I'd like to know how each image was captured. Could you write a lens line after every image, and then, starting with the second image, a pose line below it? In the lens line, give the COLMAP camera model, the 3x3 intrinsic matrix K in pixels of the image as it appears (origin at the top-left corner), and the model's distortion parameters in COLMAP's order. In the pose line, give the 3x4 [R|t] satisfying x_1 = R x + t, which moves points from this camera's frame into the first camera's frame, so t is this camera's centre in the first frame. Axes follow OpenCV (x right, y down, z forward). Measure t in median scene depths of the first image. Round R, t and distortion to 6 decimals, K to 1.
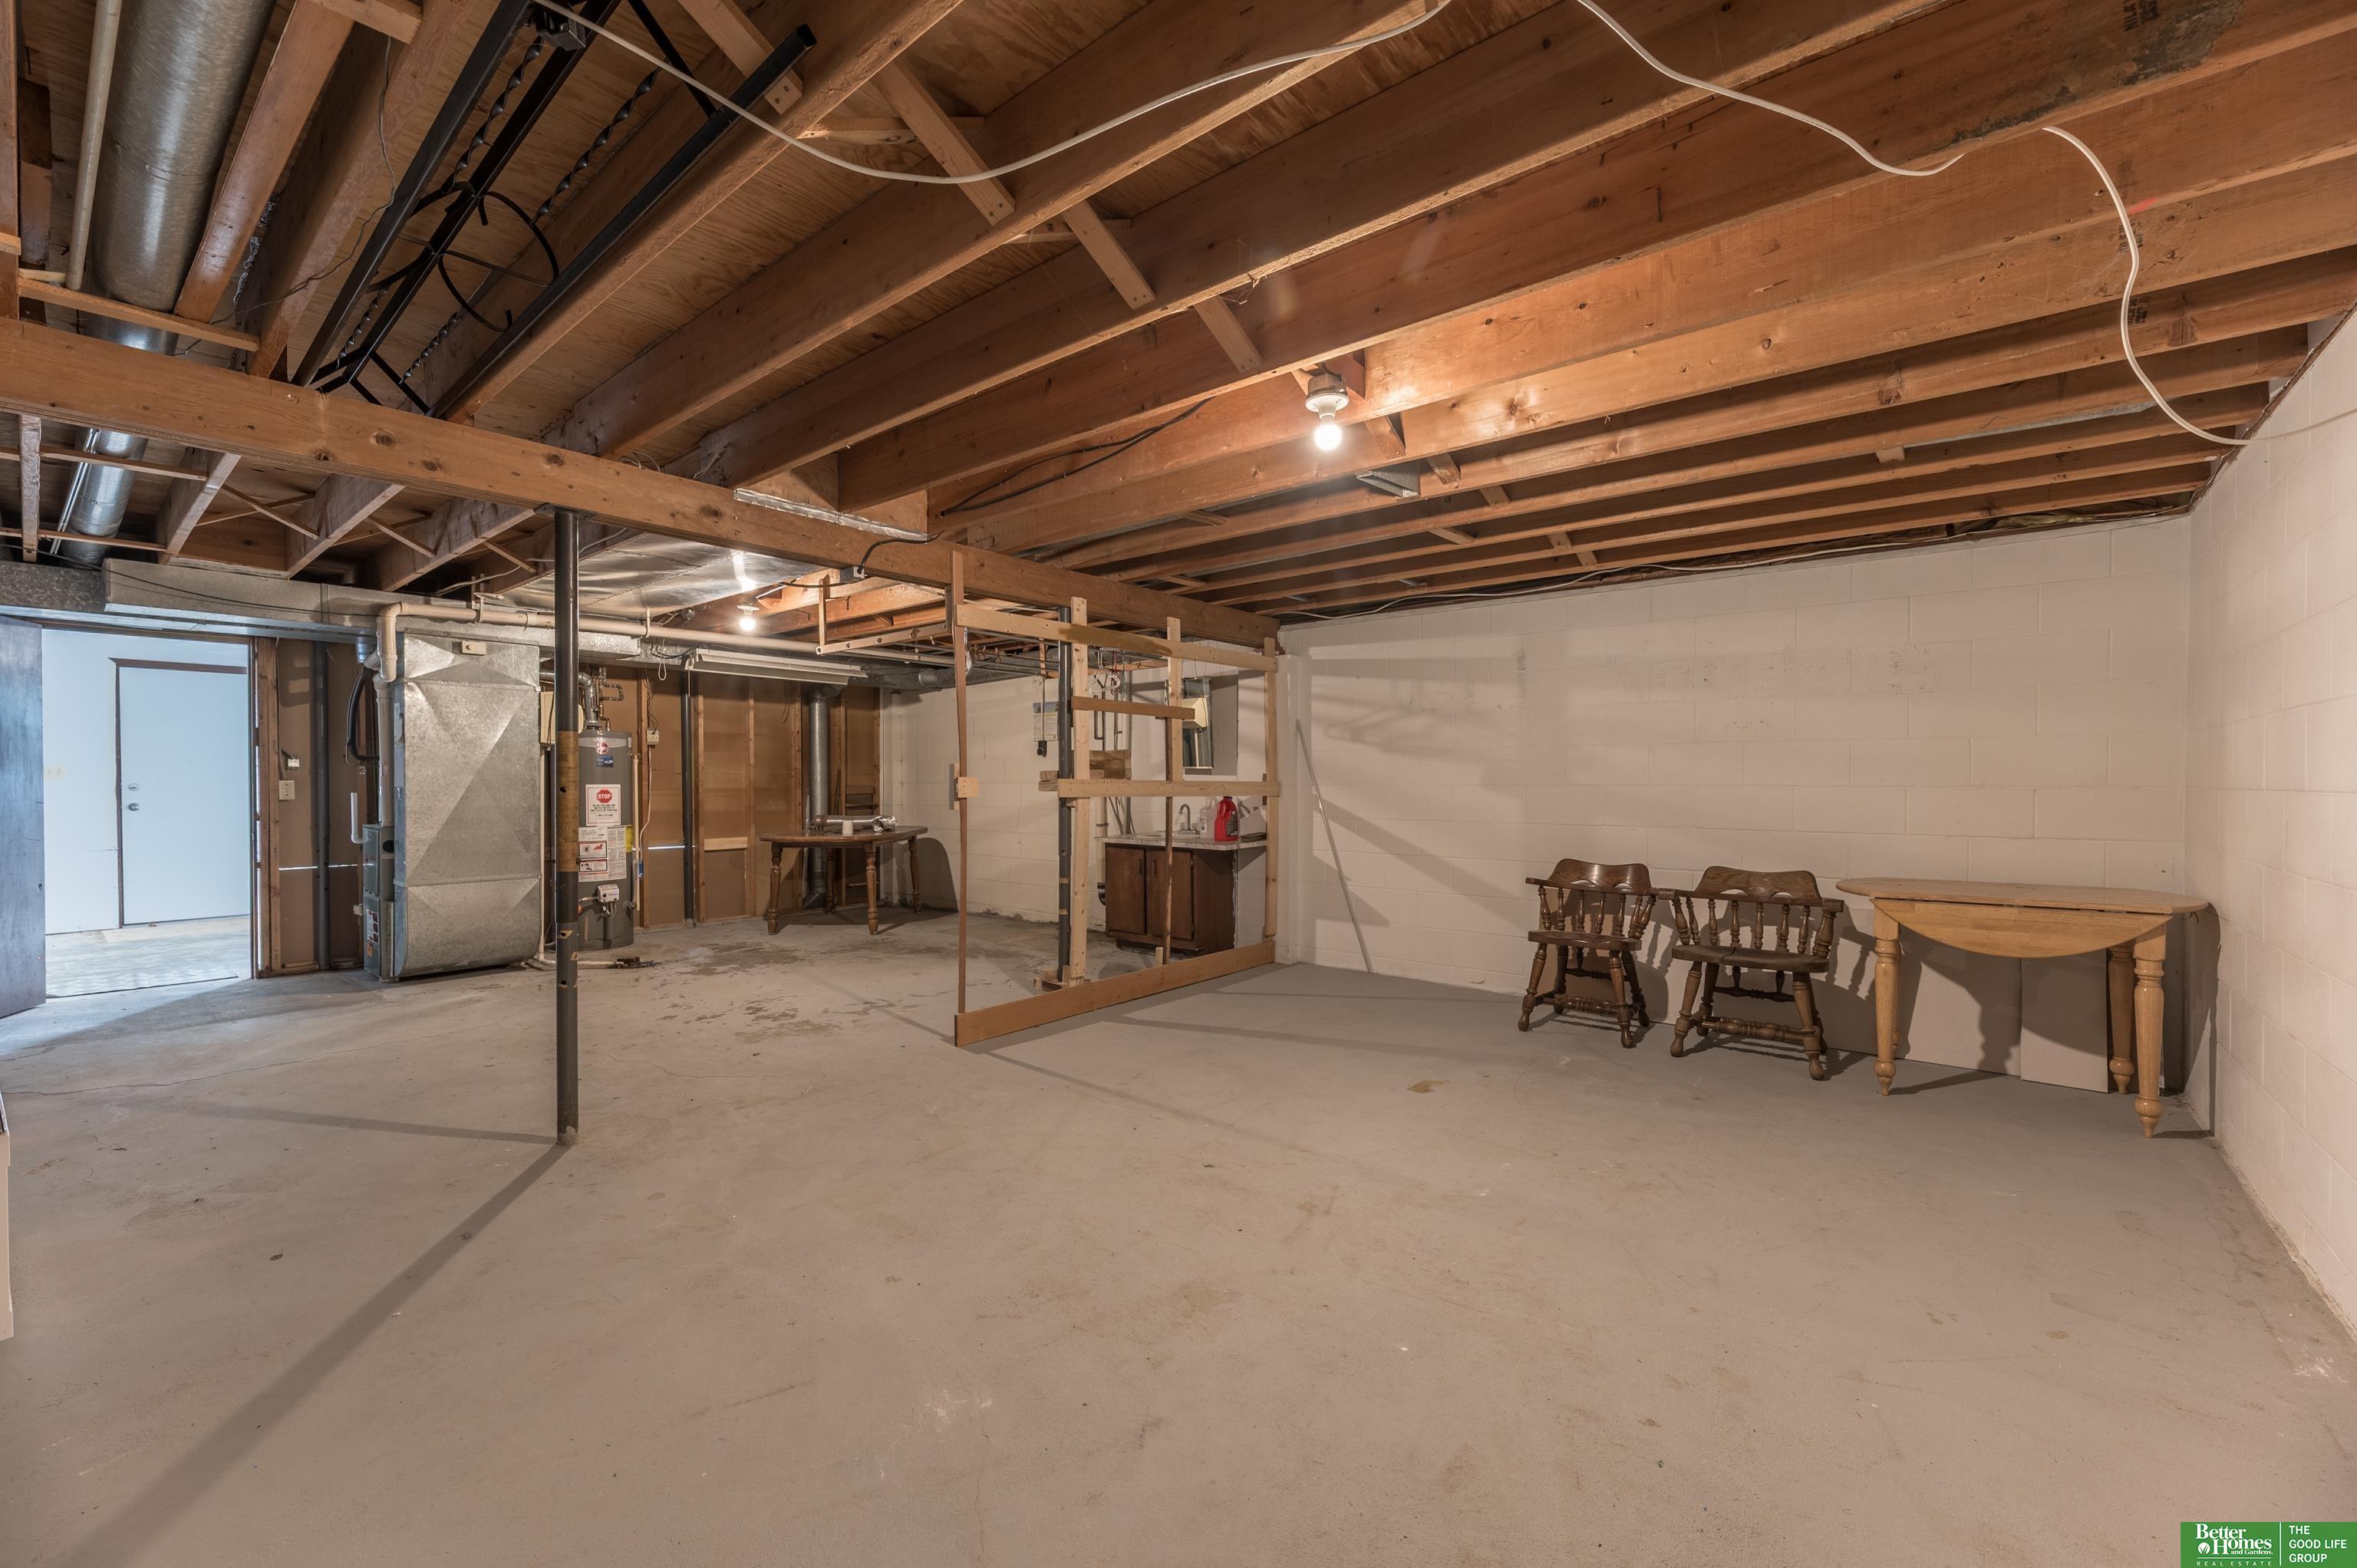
lens RADIAL K [[960.8, 0, 1183.8], [0, 960.8, 794.9], [0, 0, 1]] dist [0.001661, 0.000152]
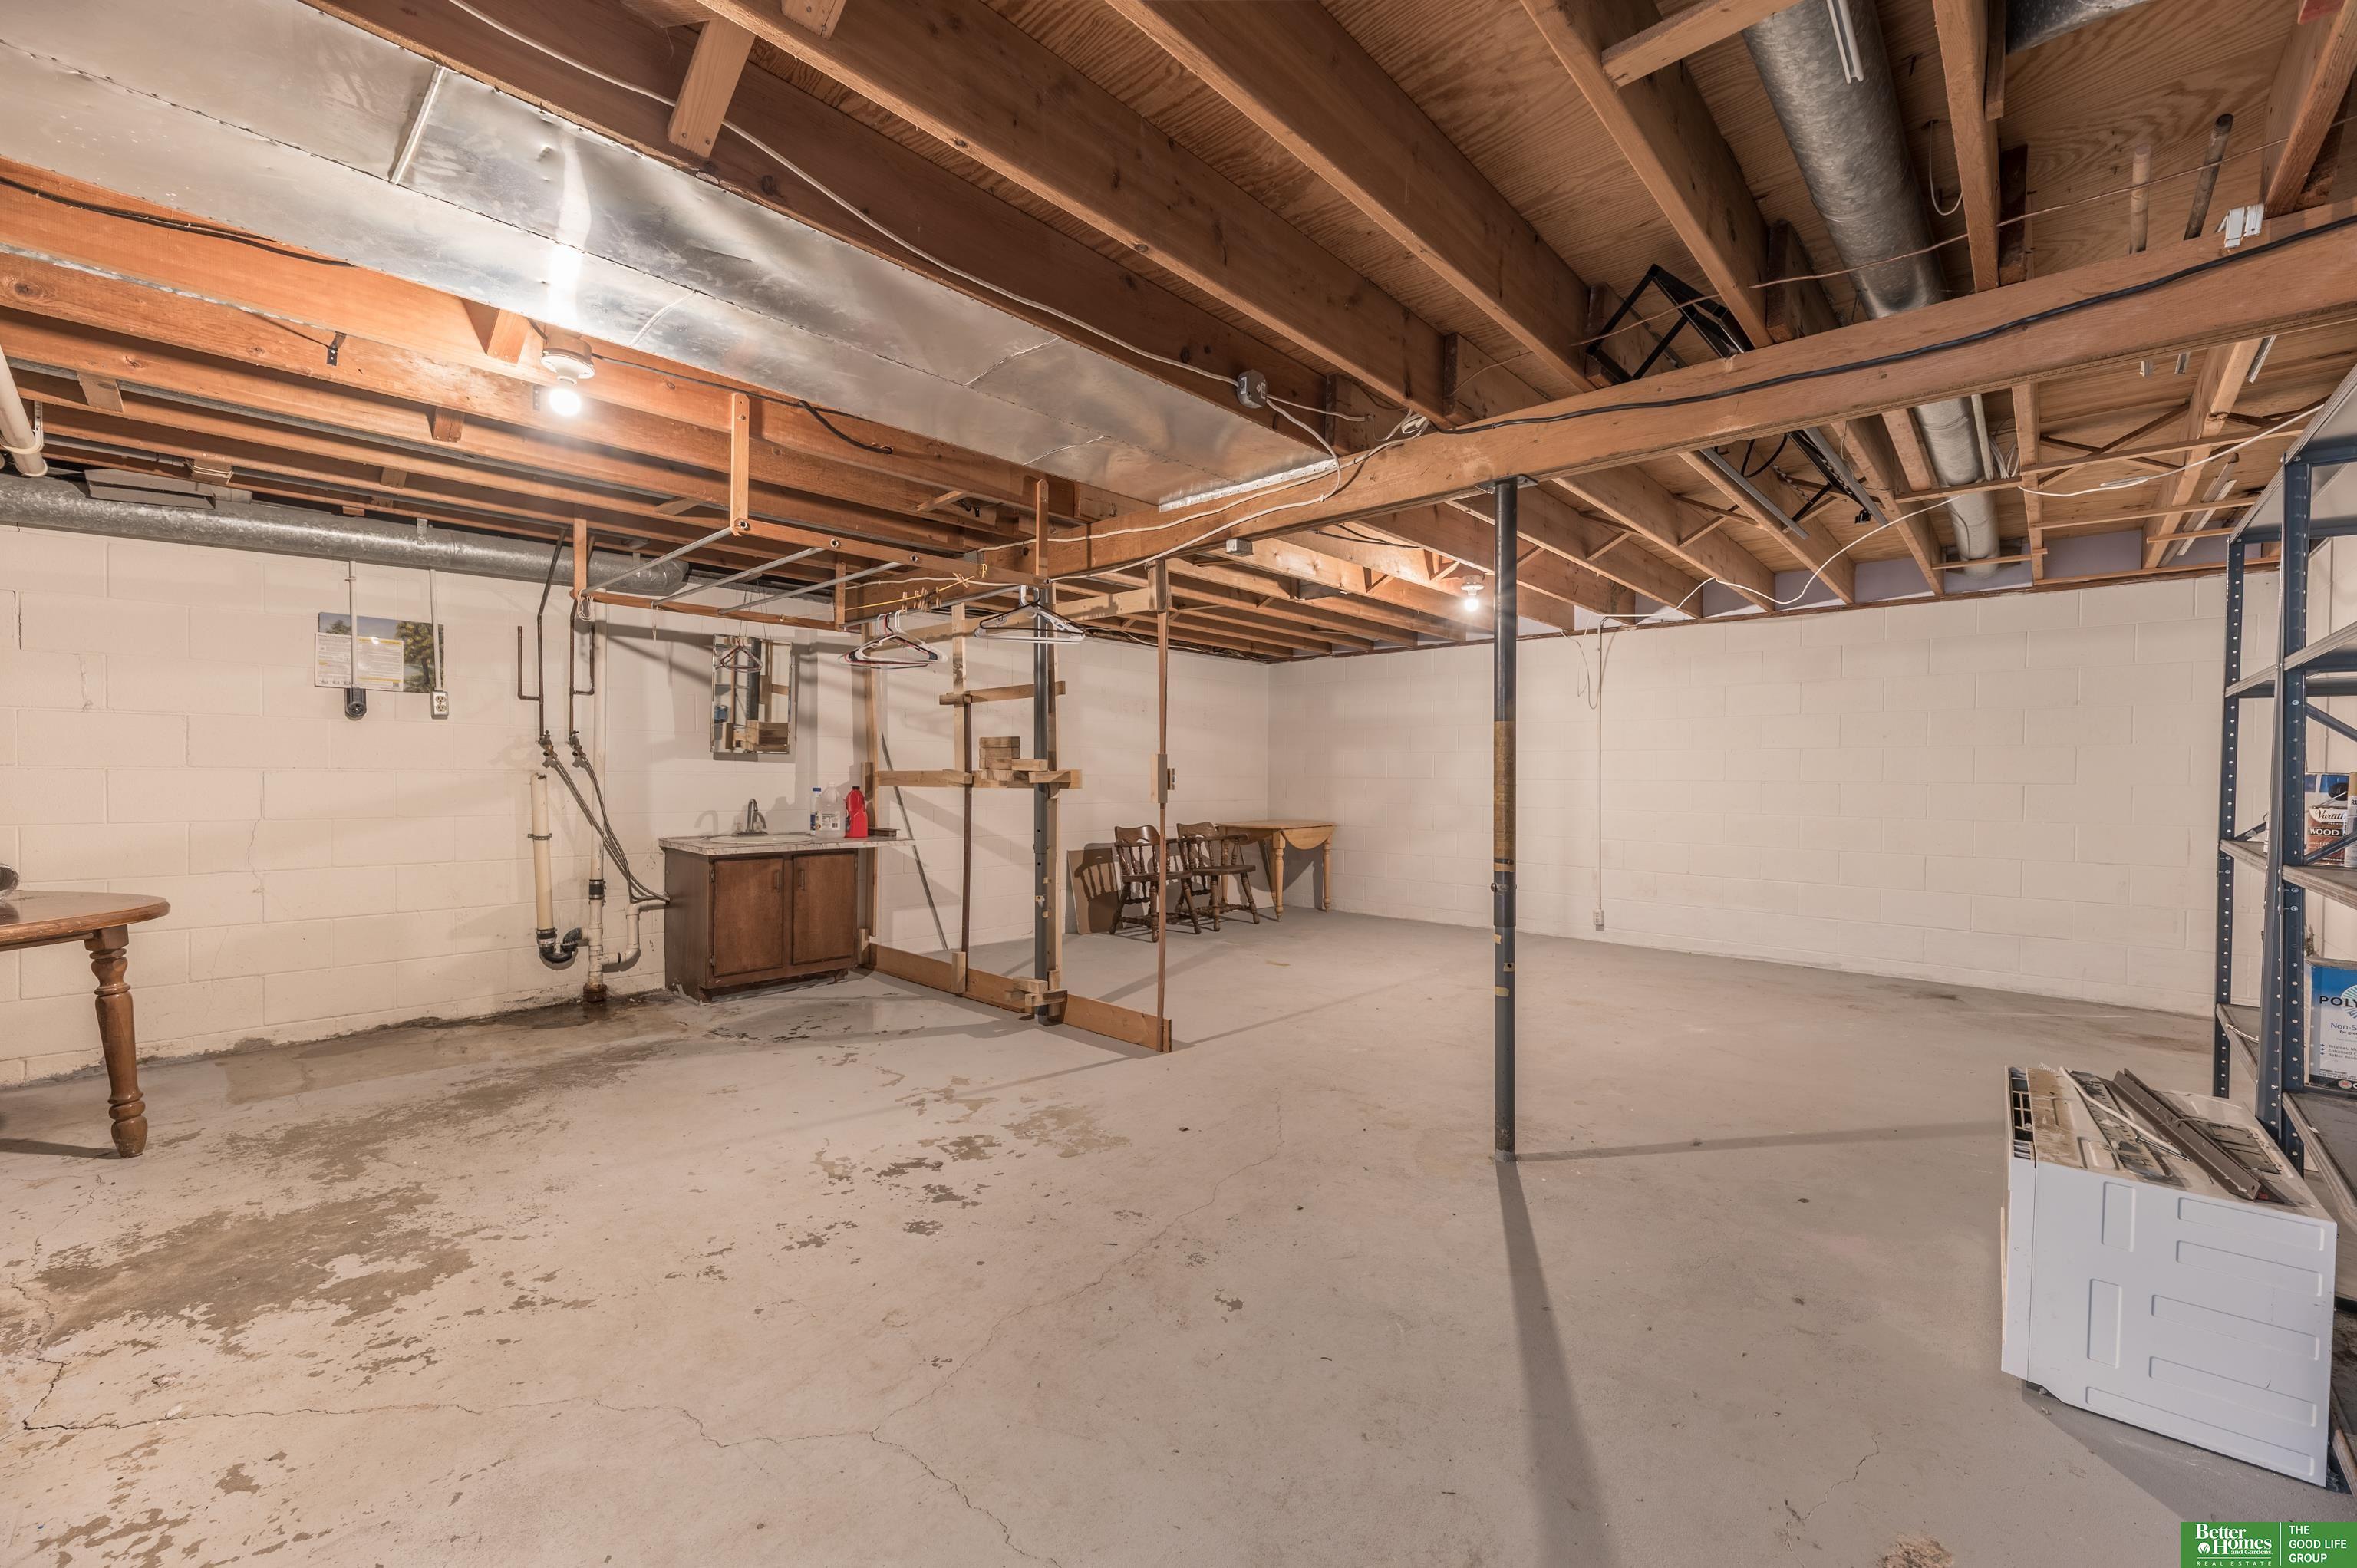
lens RADIAL K [[960.8, 0, 1183.8], [0, 960.8, 794.9], [0, 0, 1]] dist [0.001661, 0.000152]
pose [[0.038241, -0.020705, 0.999054, -1.163142], [0.007151, 0.999765, 0.020446, -0.010689], [-0.999243, 0.006362, 0.038380, 0.938302]]
